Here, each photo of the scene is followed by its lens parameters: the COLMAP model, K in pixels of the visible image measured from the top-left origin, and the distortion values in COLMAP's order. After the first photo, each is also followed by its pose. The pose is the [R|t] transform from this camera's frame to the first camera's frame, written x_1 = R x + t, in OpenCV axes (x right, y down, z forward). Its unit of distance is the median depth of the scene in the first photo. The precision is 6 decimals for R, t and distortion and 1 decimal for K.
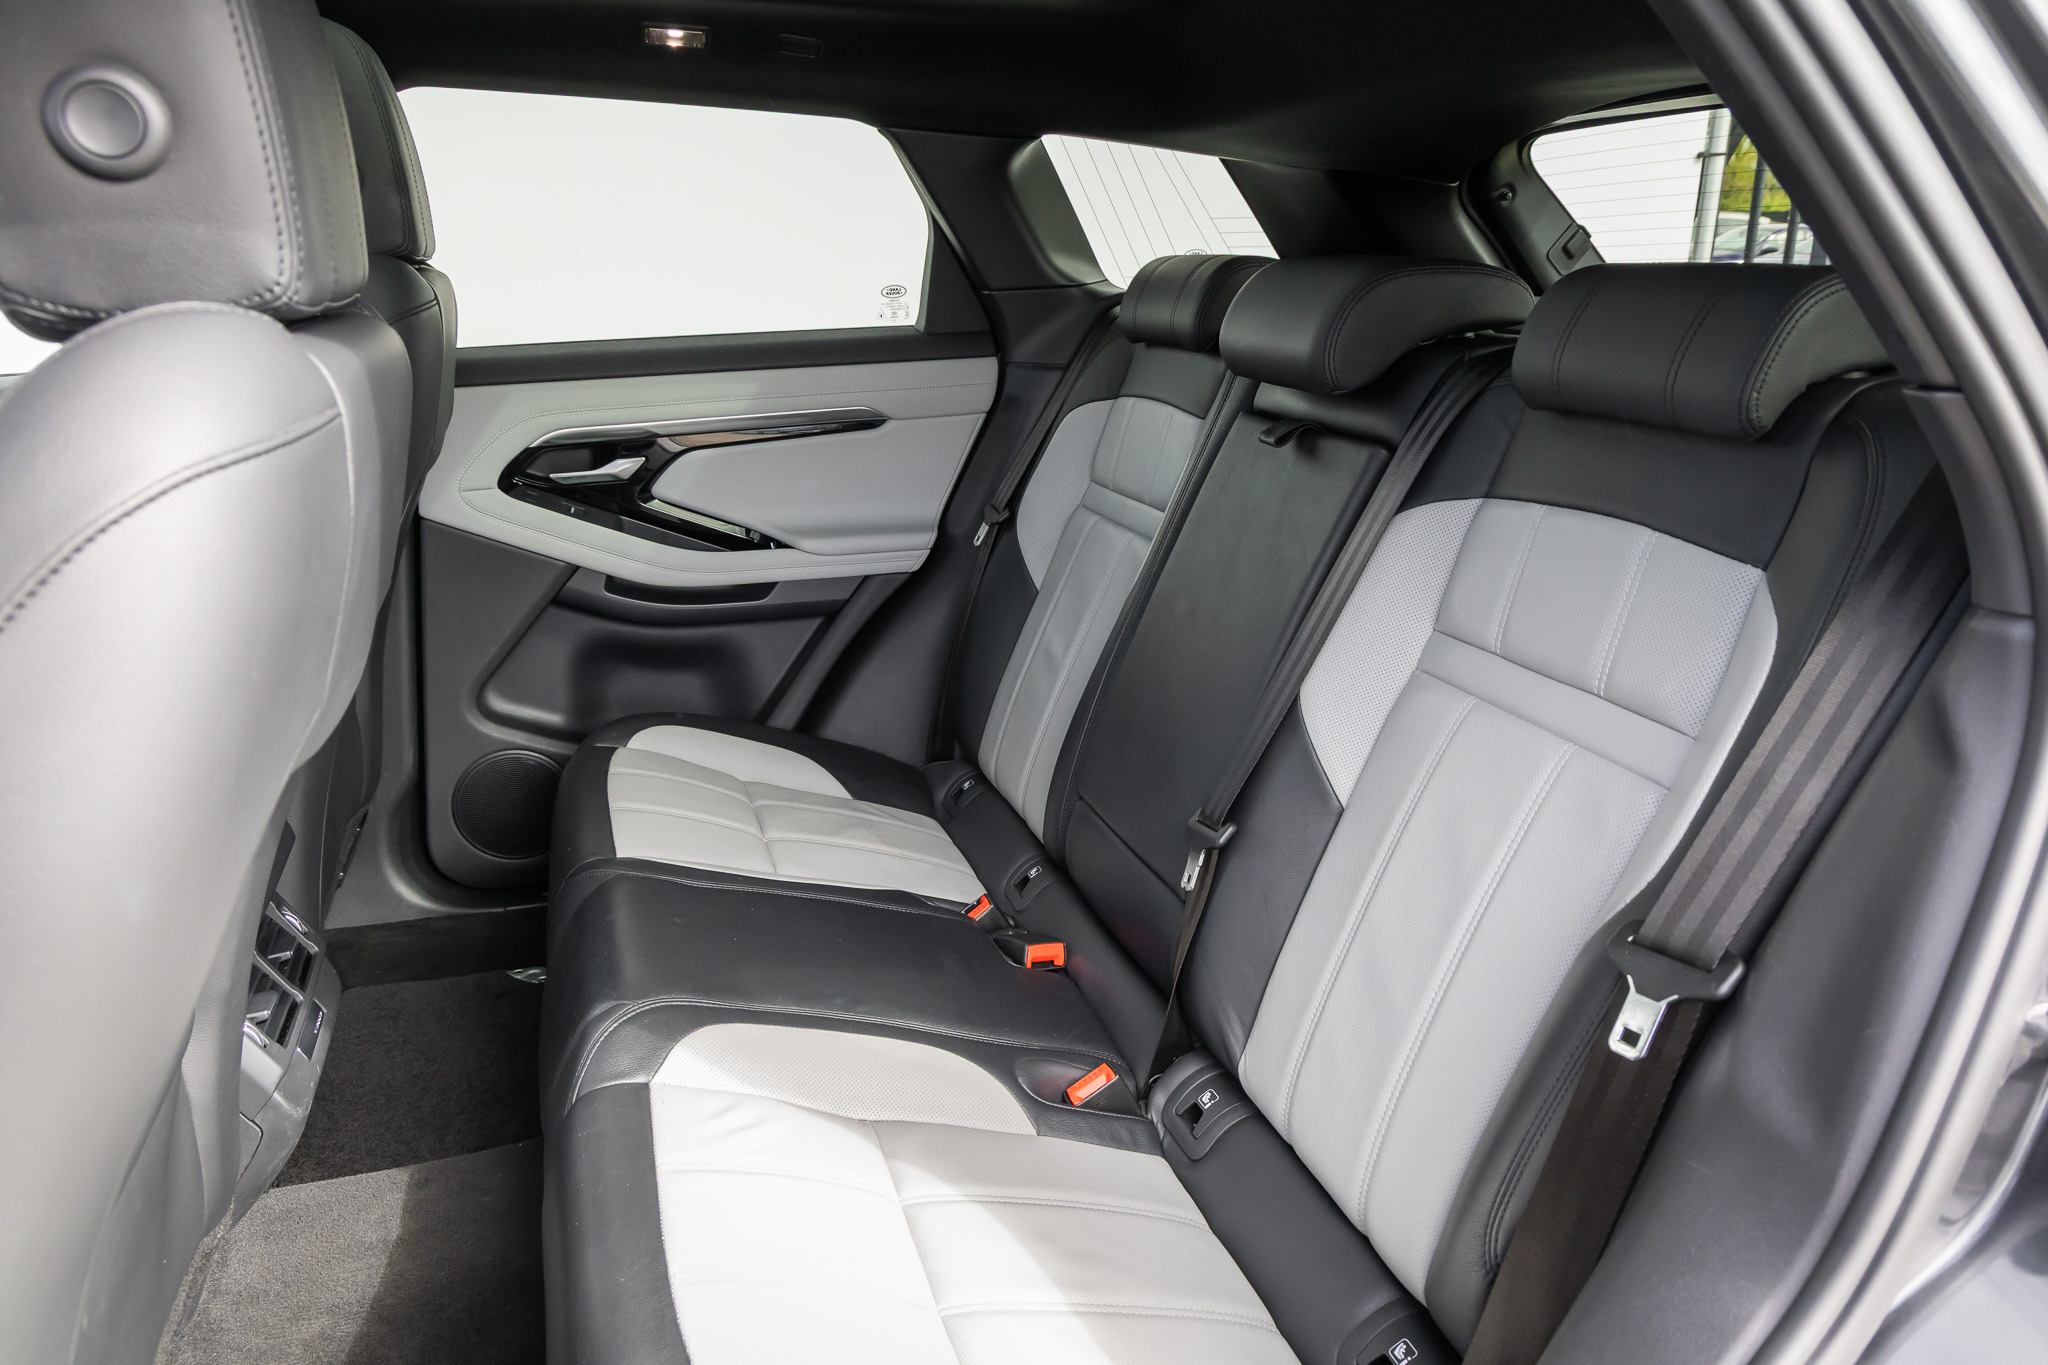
lens RADIAL K [[1398.9, 0, 1026.6], [0, 1398.9, 678.4], [0, 0, 1]] dist [-0.008304, -0.001092]
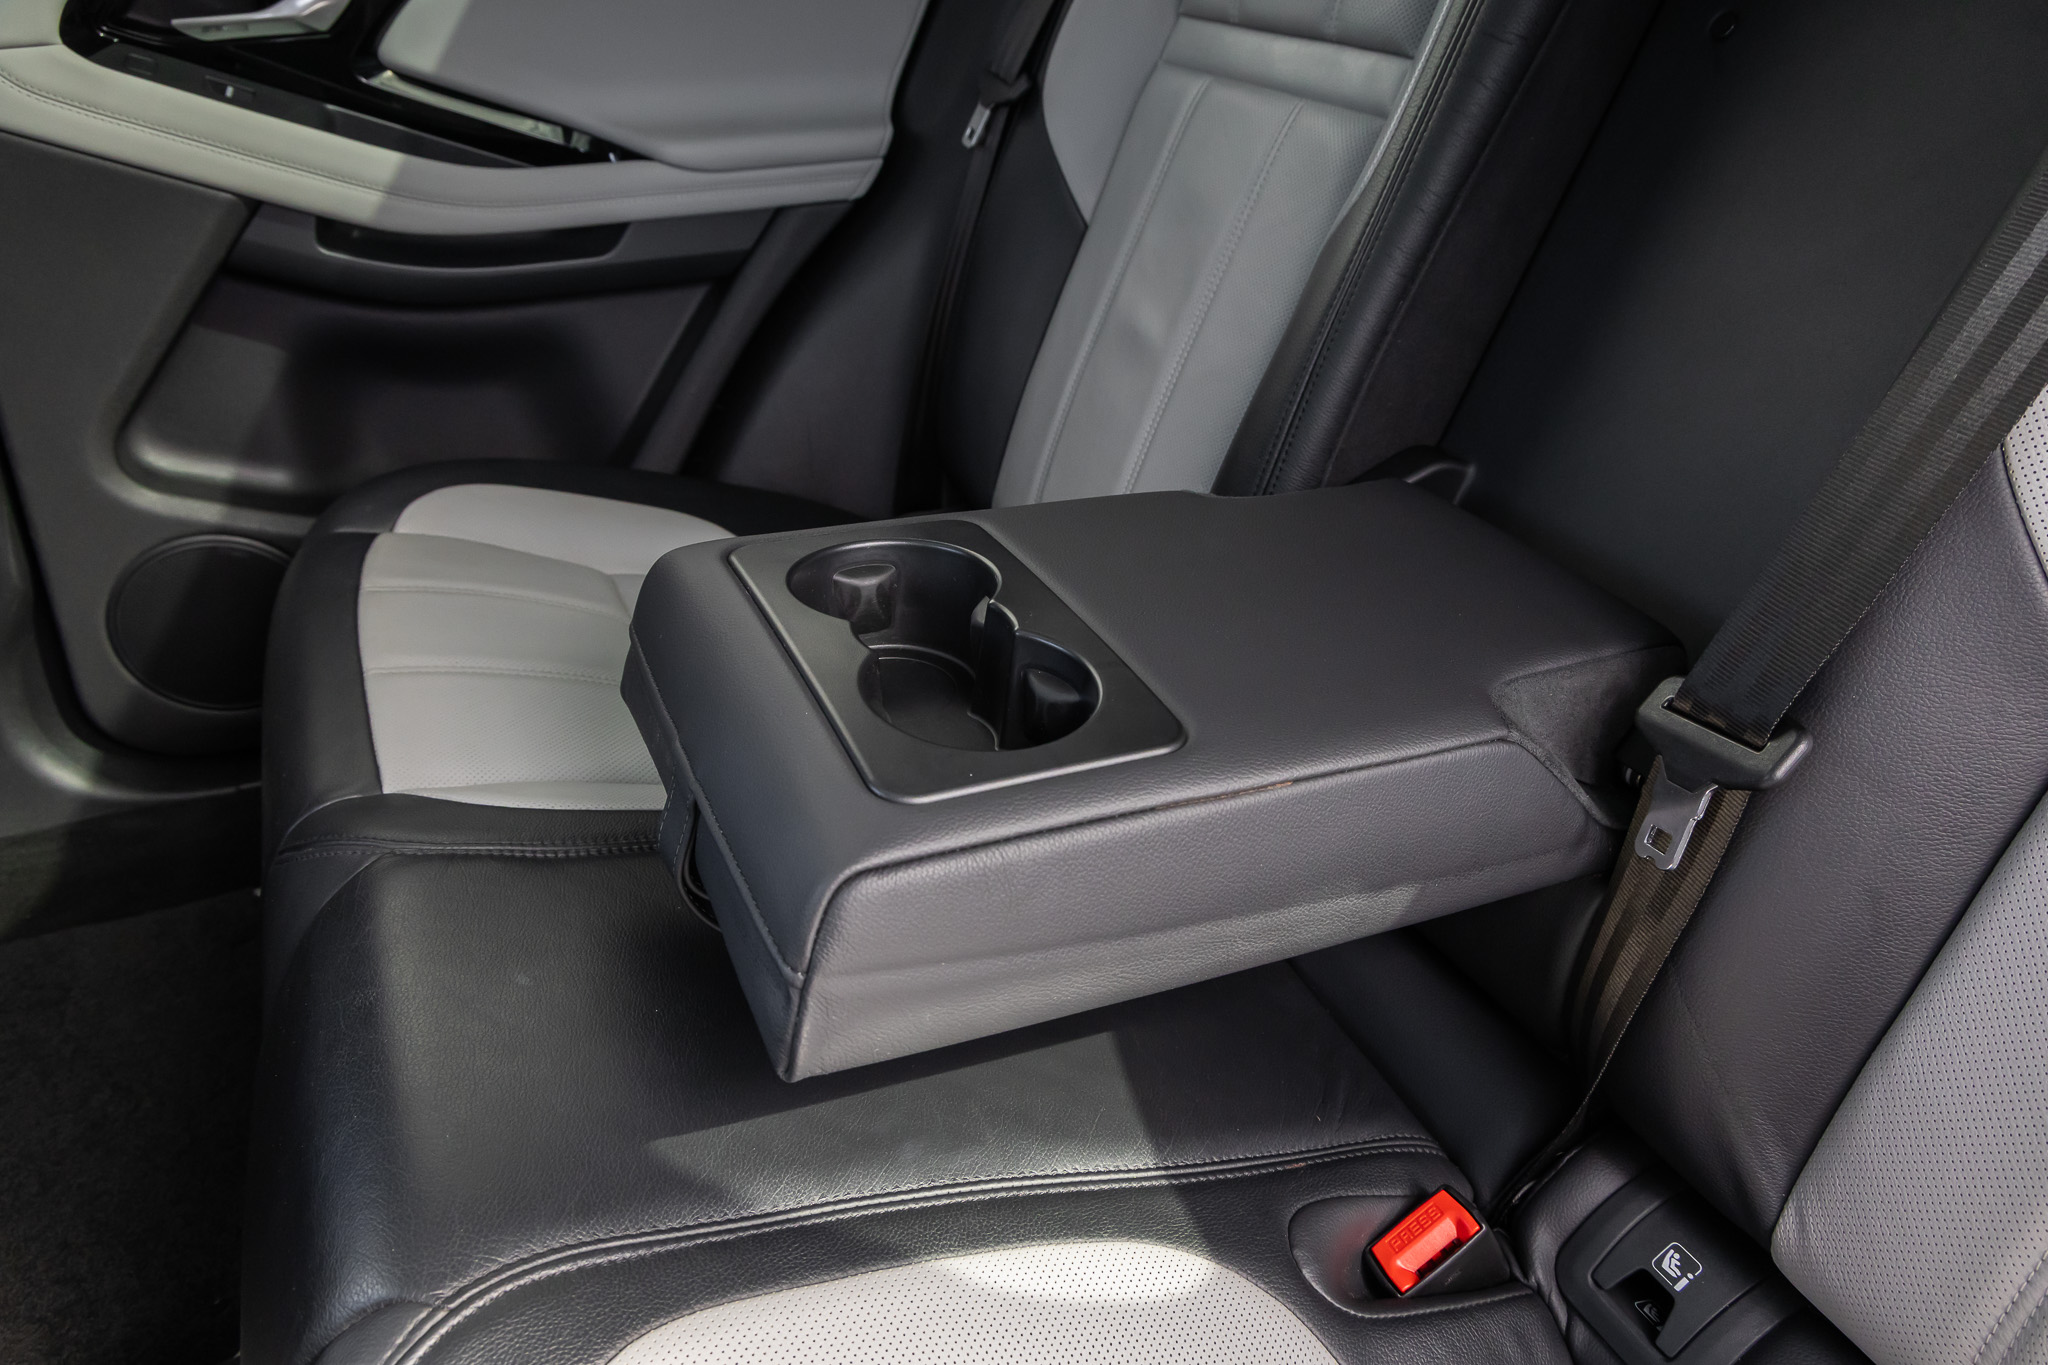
lens RADIAL K [[1398.9, 0, 1020.7], [0, 1398.9, 686.3], [0, 0, 1]] dist [-0.008304, -0.001092]
pose [[0.993240, -0.062427, 0.097868, -0.087876], [0.037160, 0.969710, 0.241418, -0.016242], [-0.109974, -0.236149, 0.965474, 0.387675]]
